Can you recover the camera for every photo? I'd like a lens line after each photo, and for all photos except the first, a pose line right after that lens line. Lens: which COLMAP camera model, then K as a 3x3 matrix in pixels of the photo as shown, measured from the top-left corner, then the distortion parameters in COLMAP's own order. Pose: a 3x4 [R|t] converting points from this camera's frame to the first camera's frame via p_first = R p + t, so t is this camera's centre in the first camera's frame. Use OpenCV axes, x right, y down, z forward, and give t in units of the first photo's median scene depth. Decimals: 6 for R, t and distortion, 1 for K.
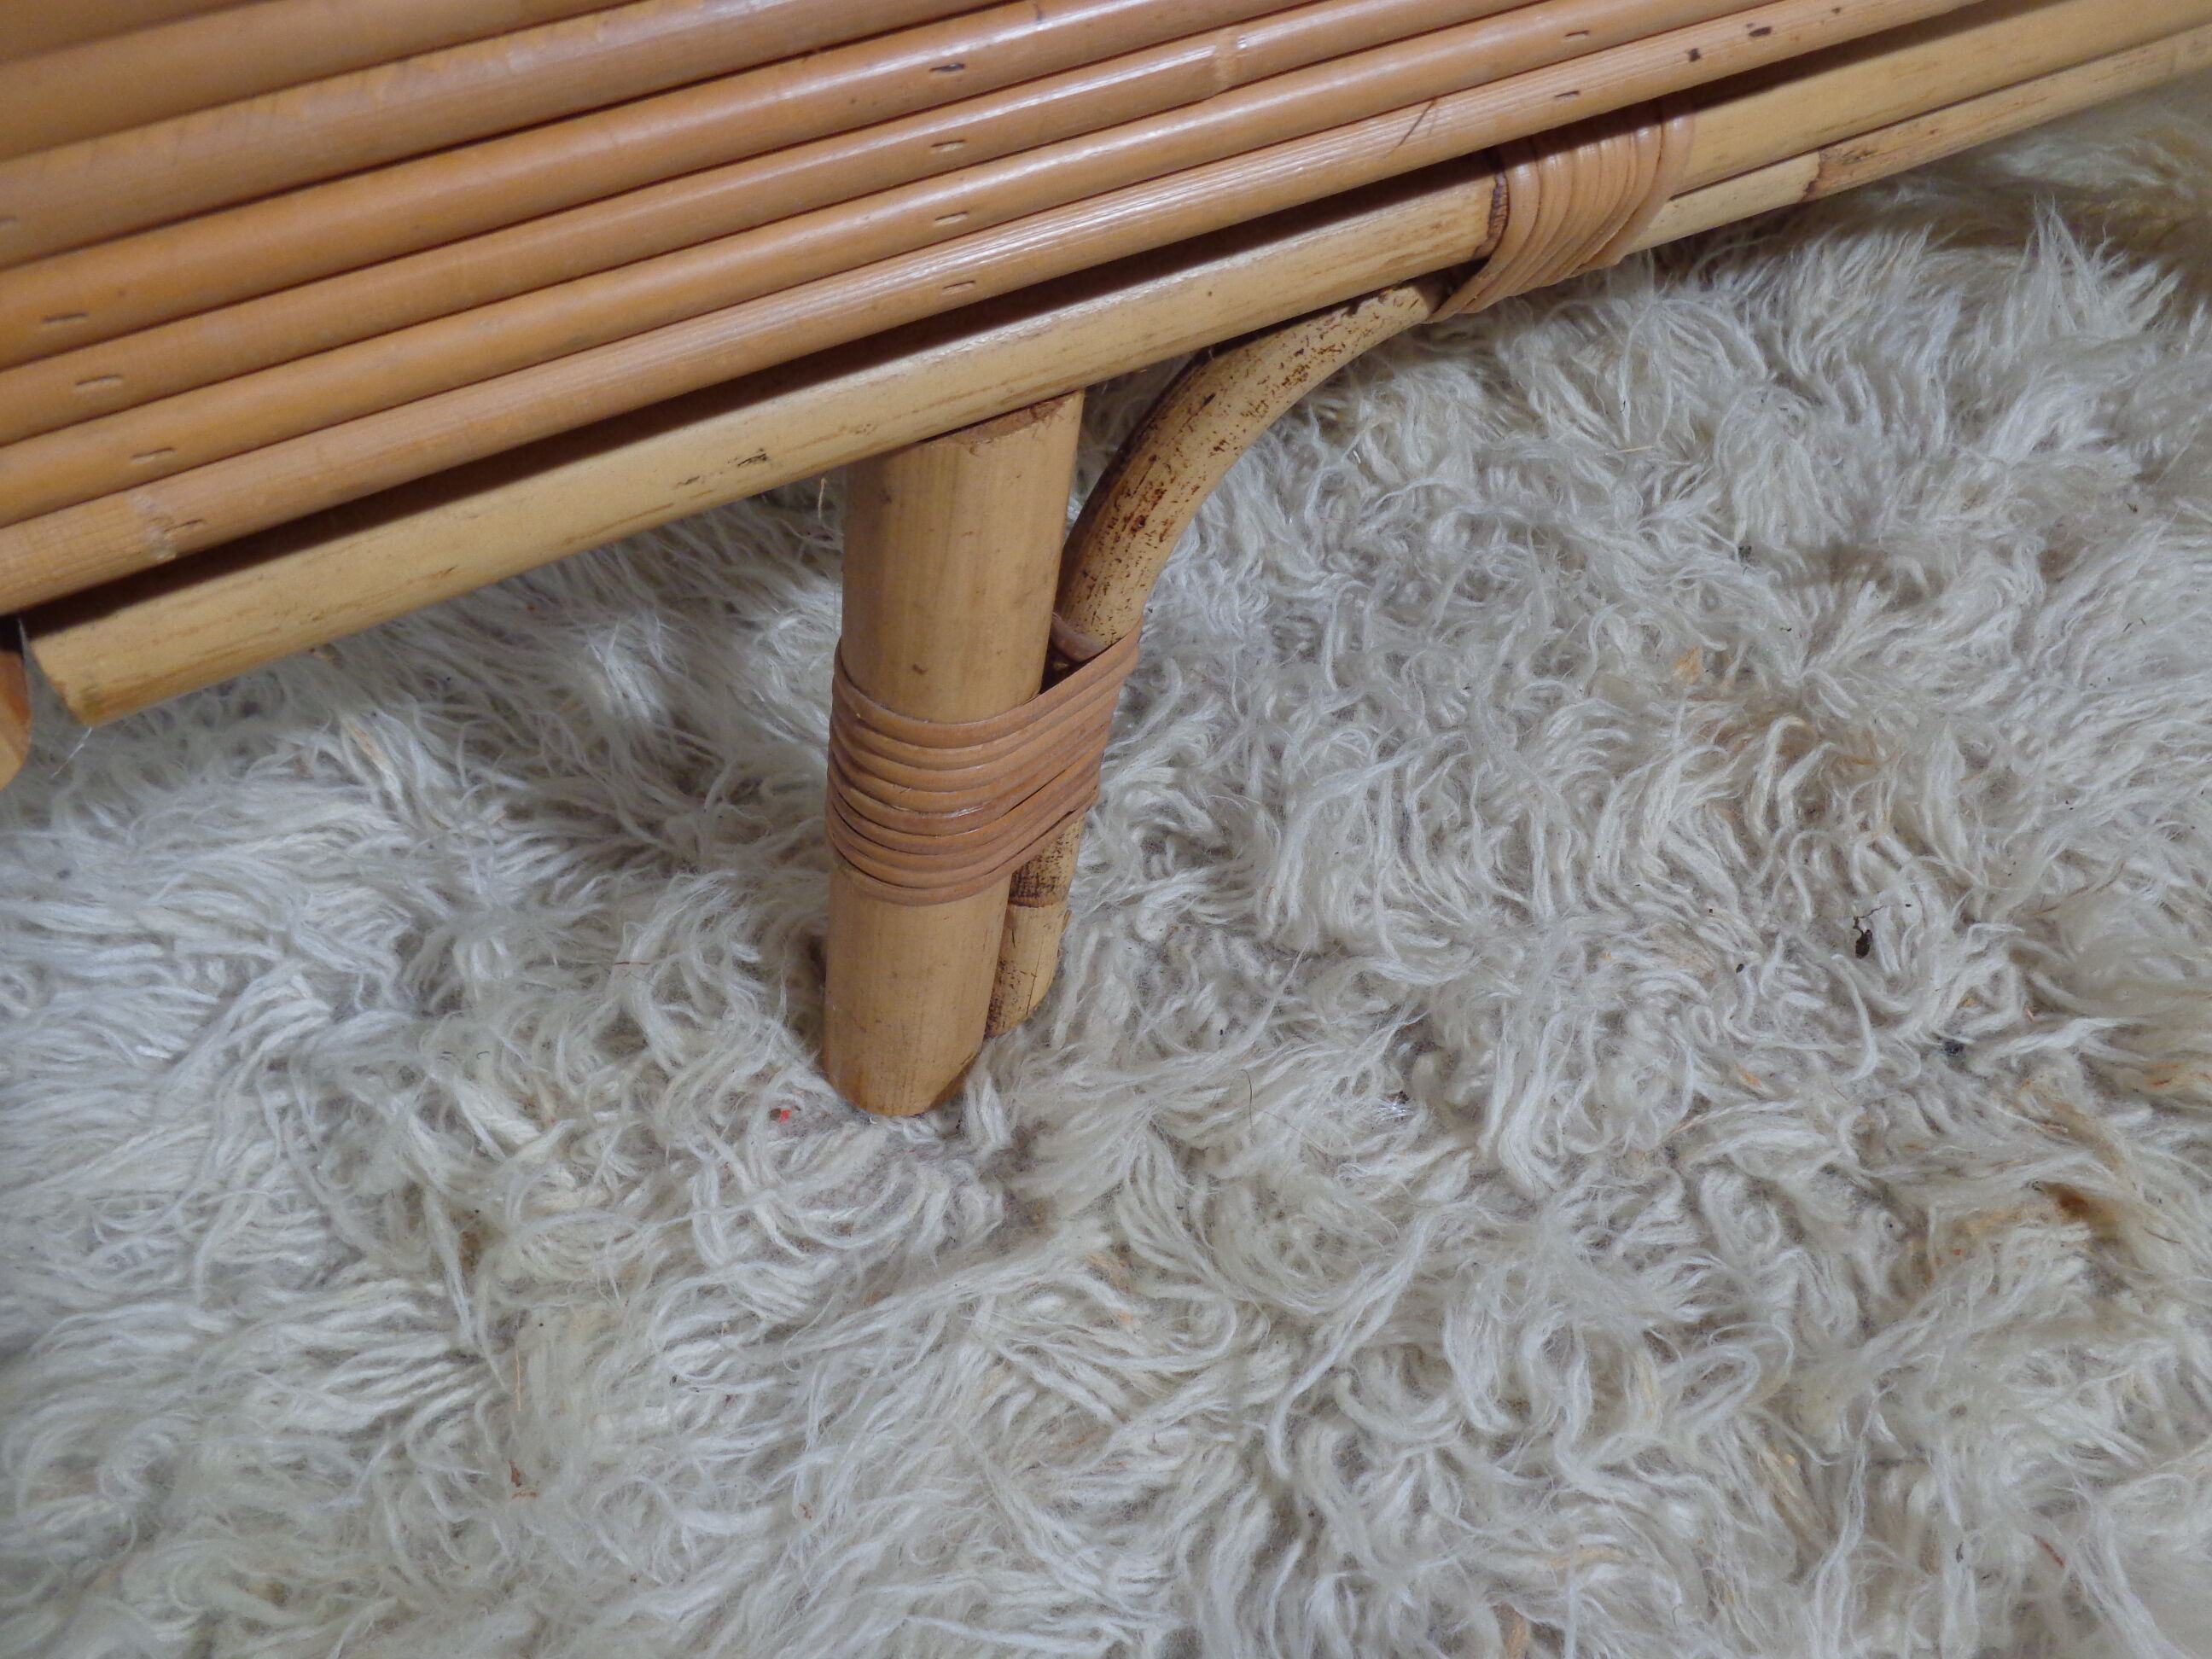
lens RADIAL K [[1654.4, 0, 1112.5], [0, 1654.4, 839.6], [0, 0, 1]] dist [-0.011109, 0.009401]
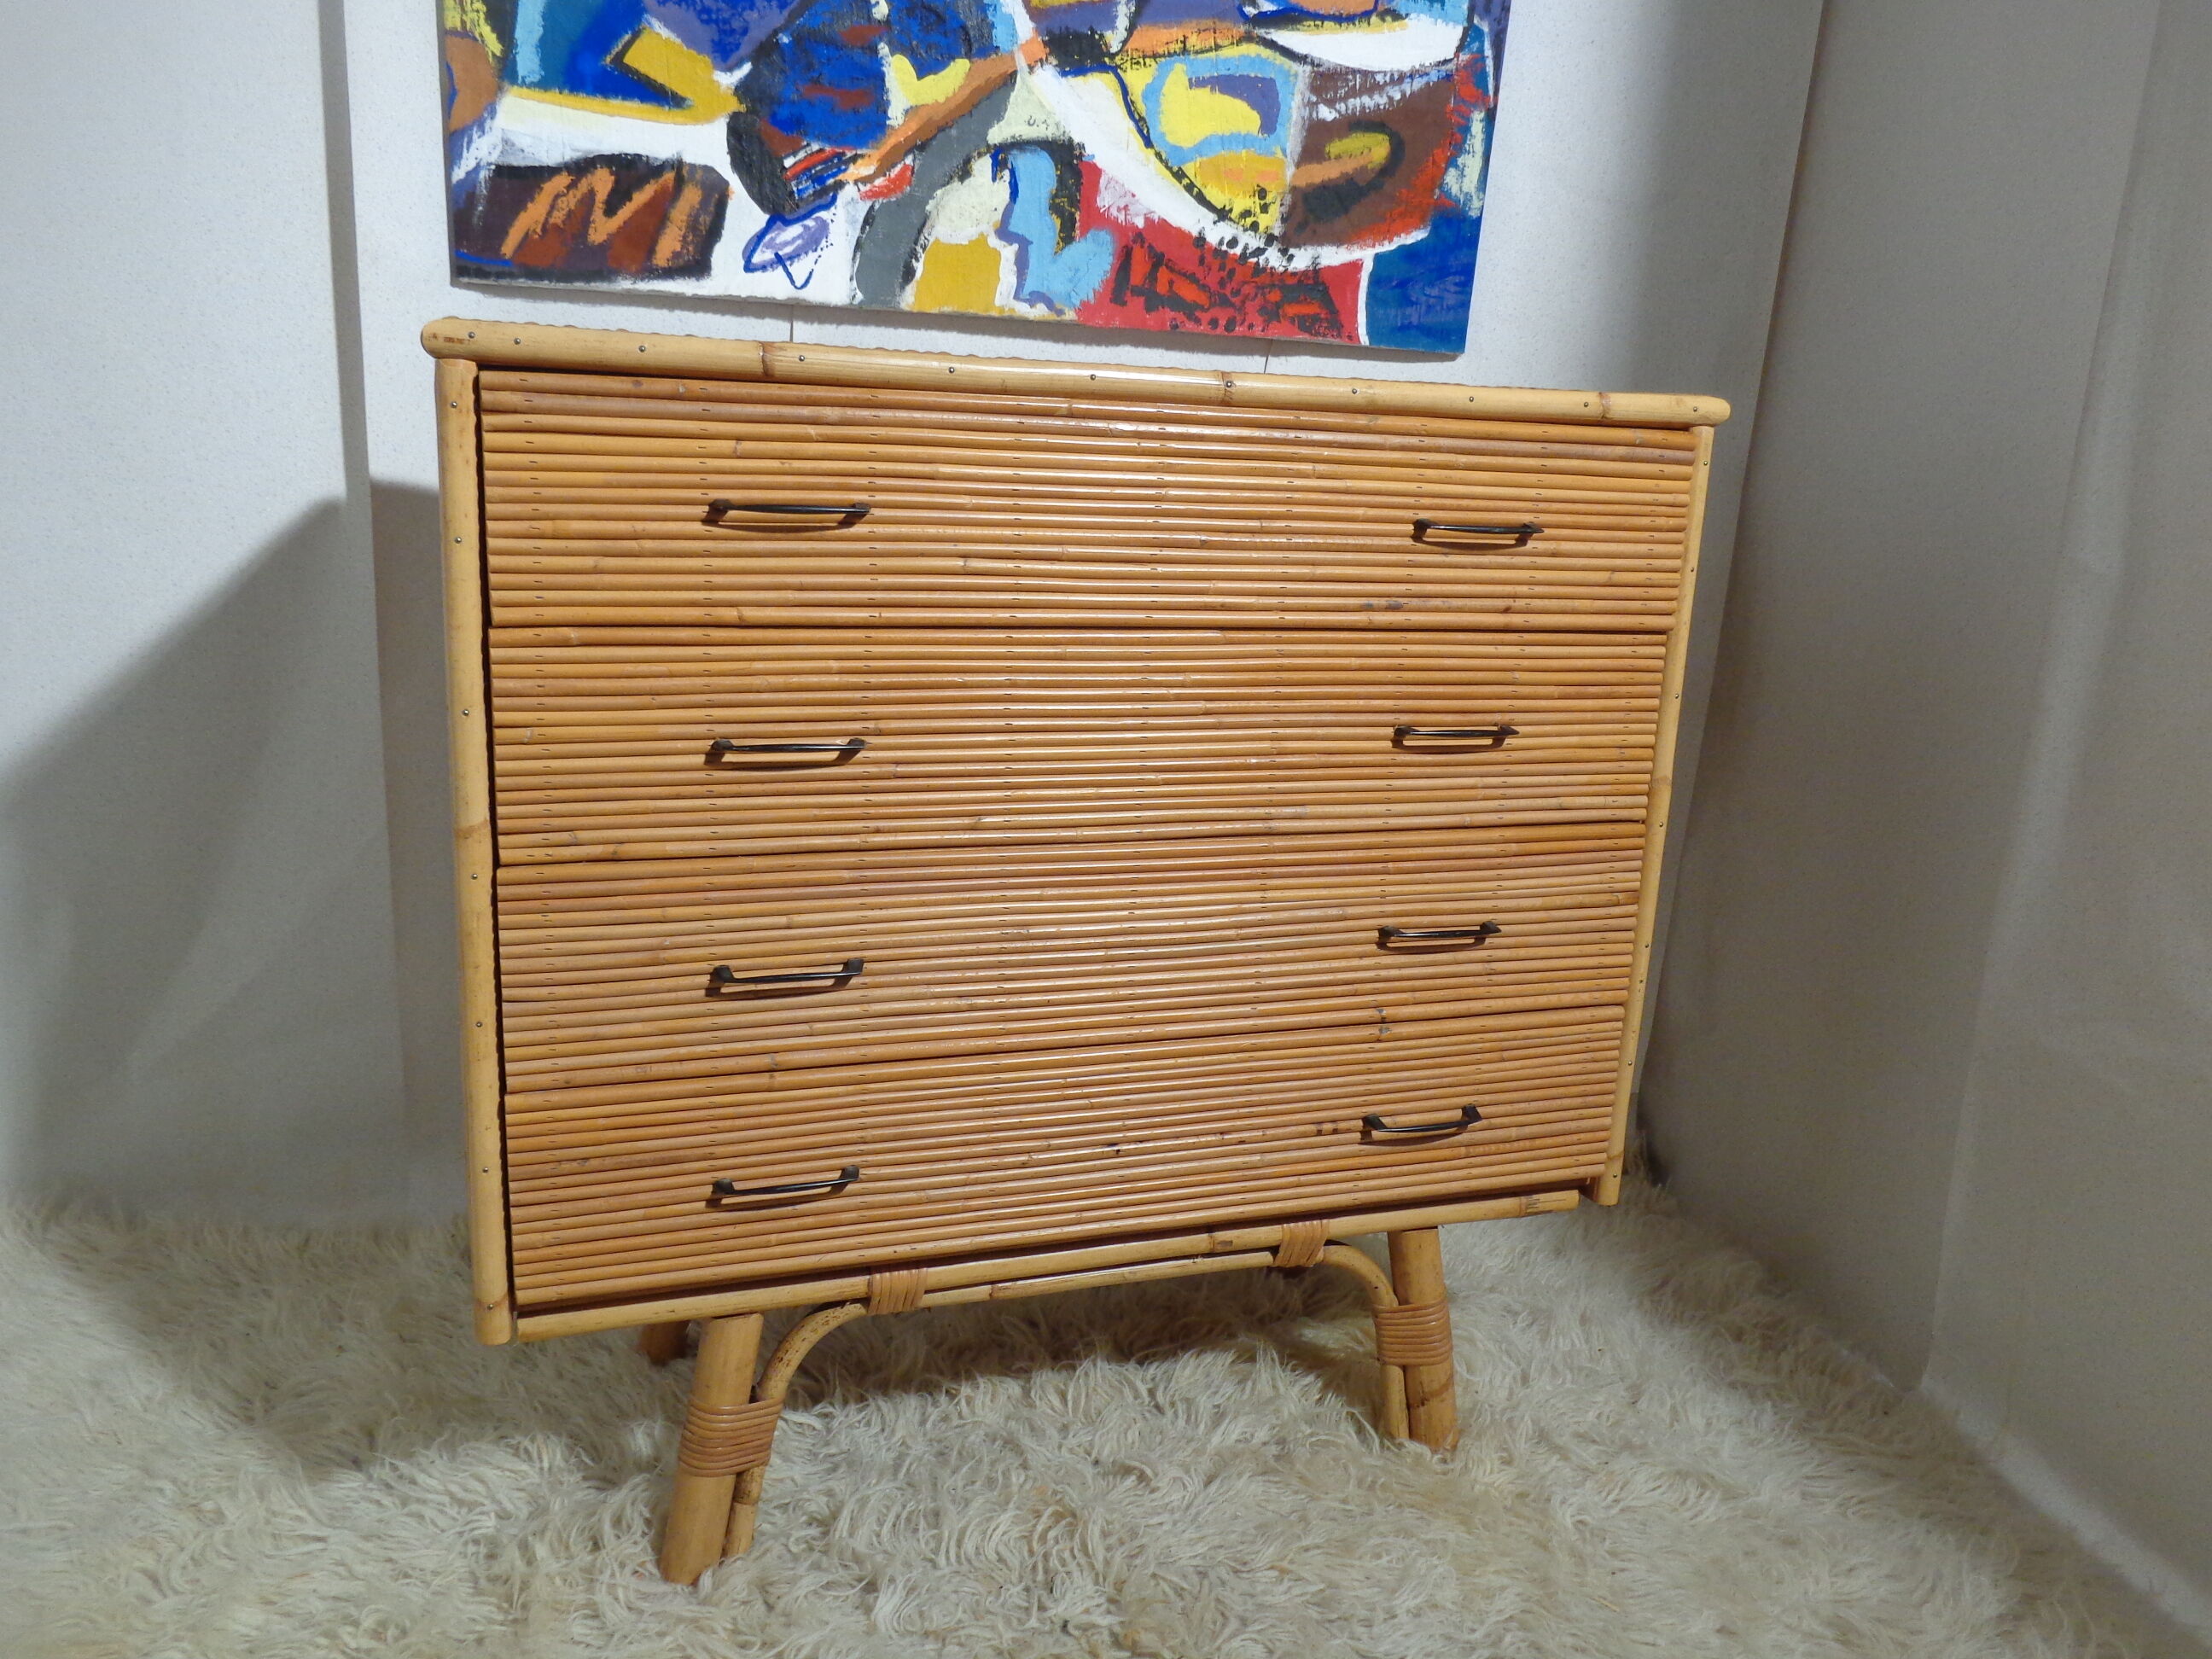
lens RADIAL K [[1654.4, 0, 1104.9], [0, 1654.4, 815.8], [0, 0, 1]] dist [-0.011109, 0.009401]
pose [[0.986018, 0.072263, -0.150156, 0.858737], [-0.152327, 0.756215, -0.636345, 0.807130], [0.067567, 0.650321, 0.756649, -1.802839]]
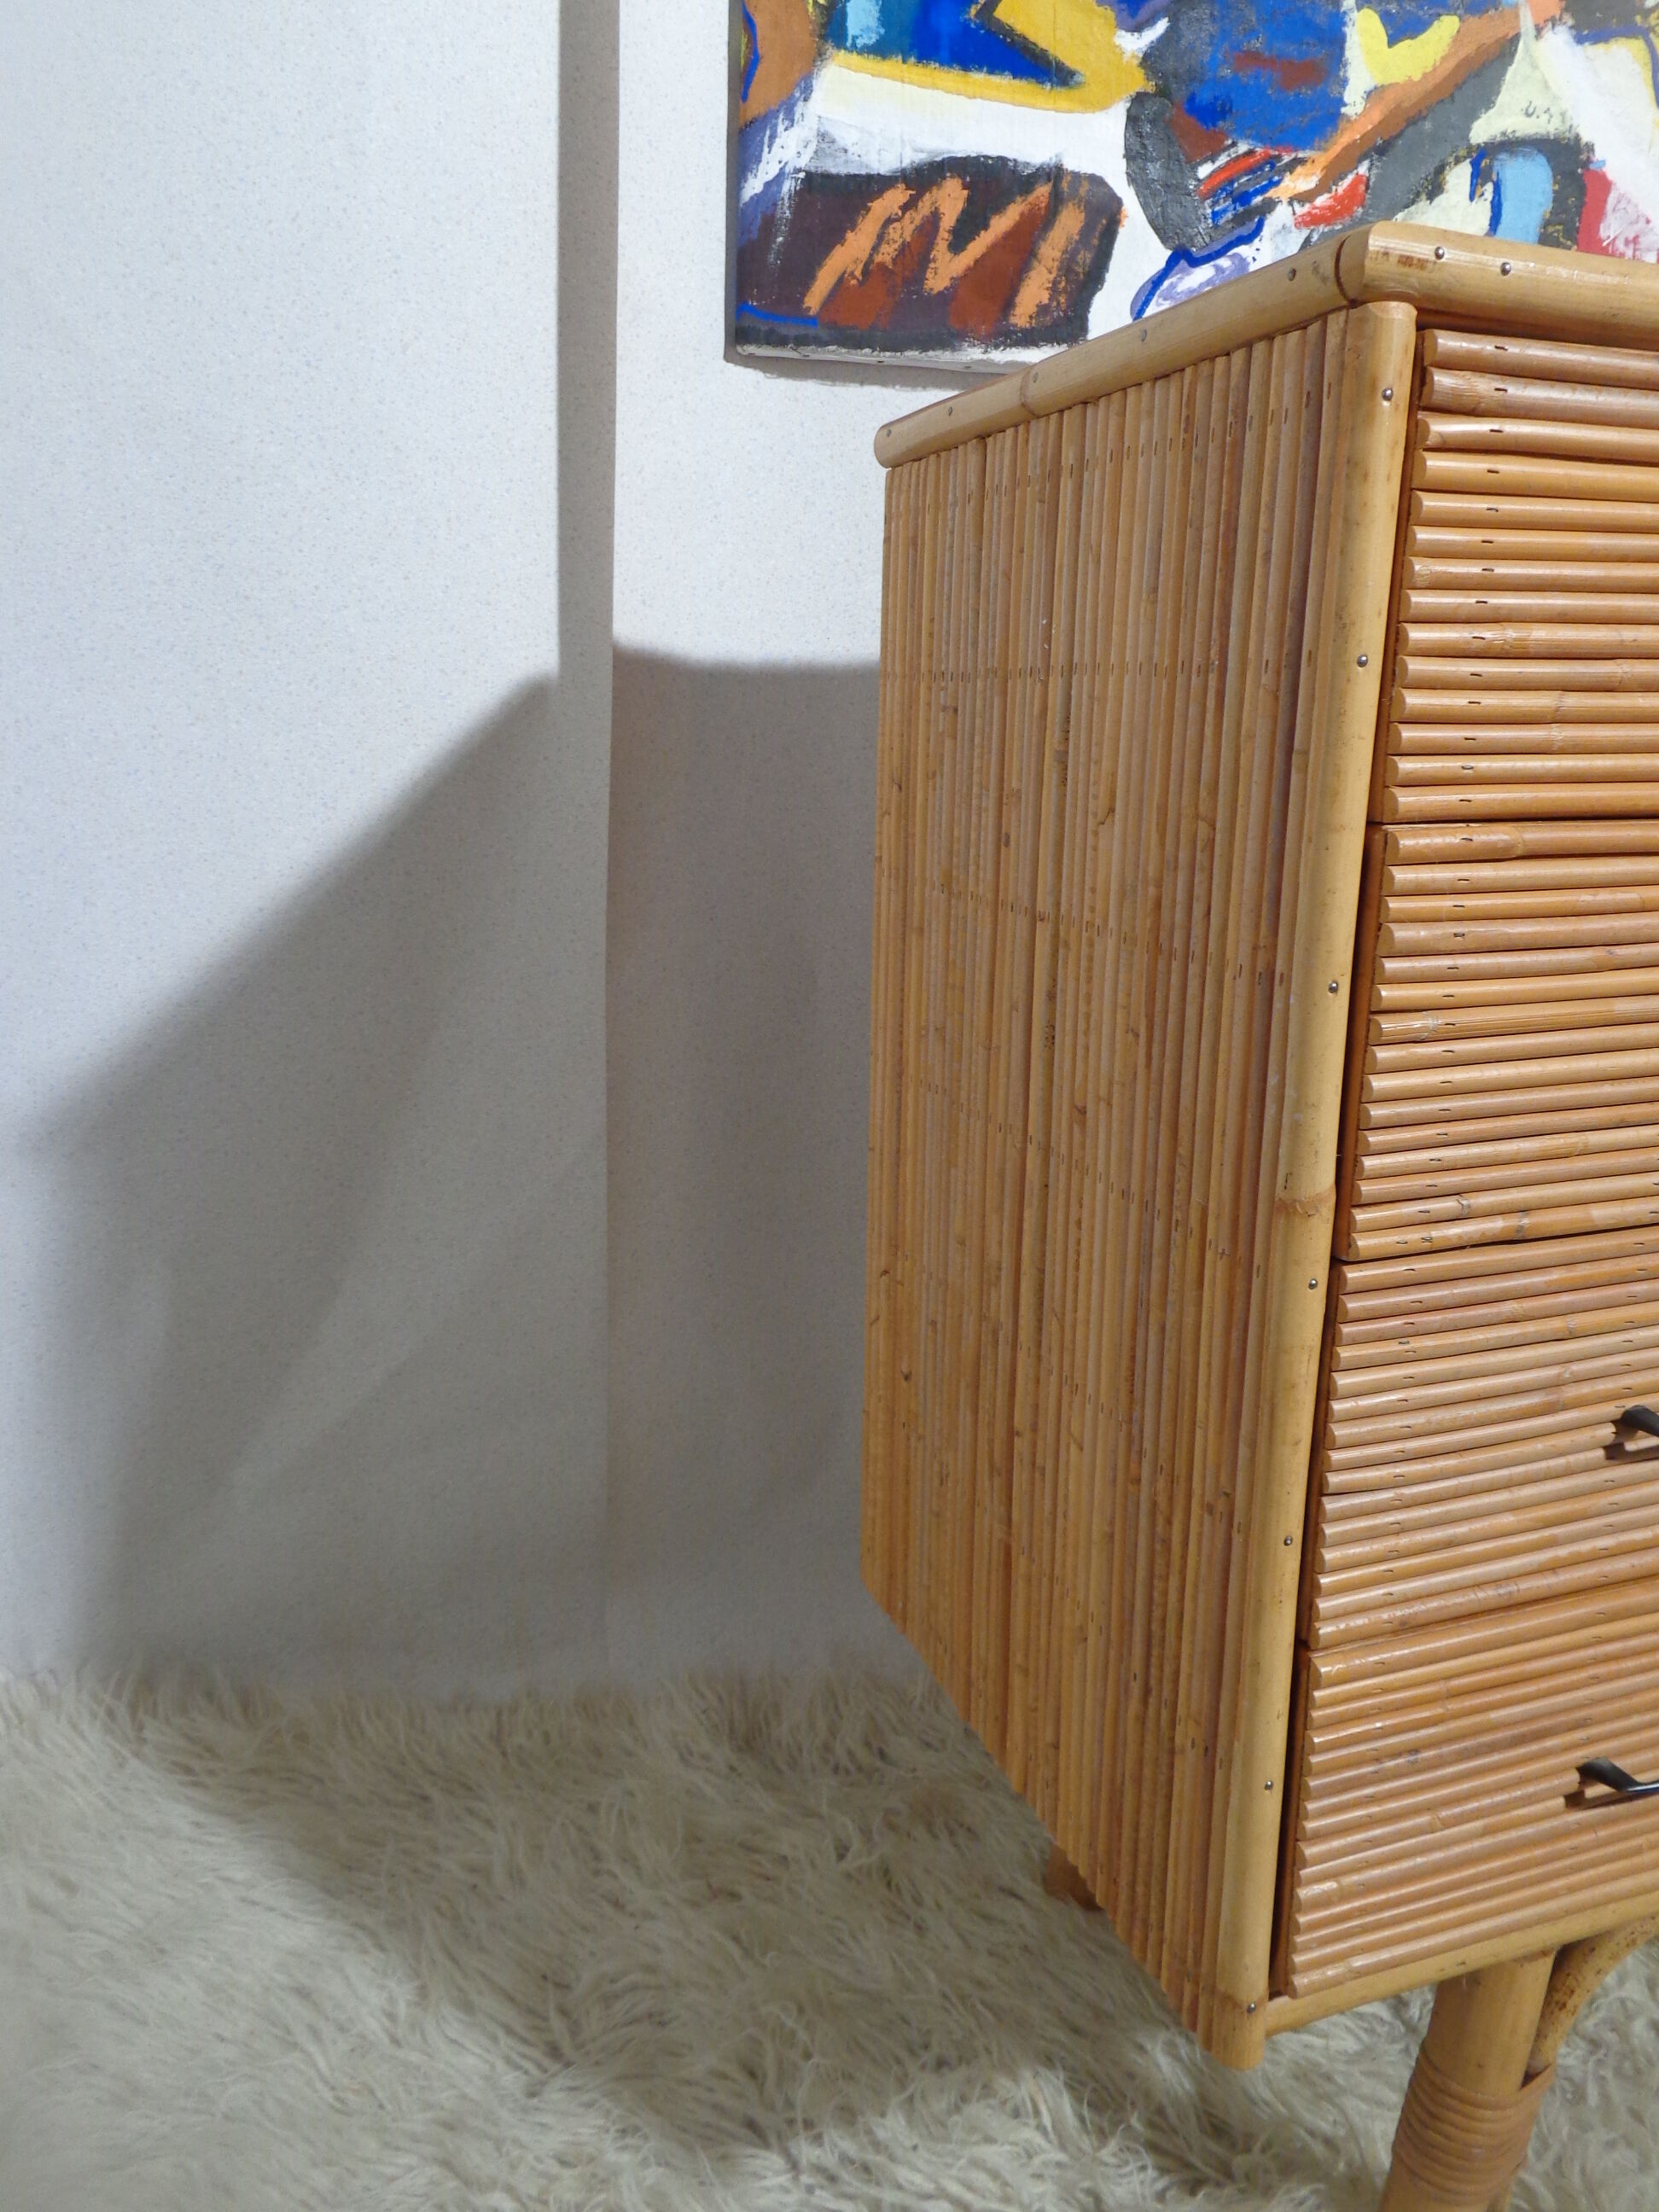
lens RADIAL K [[1654.4, 0, 823.2], [0, 1654.4, 1083.9], [0, 0, 1]] dist [-0.011109, 0.009401]
pose [[0.990341, 0.044291, -0.131390, -0.539356], [-0.117661, 0.769778, -0.627373, 0.270669], [0.073354, 0.636773, 0.767554, -1.173834]]
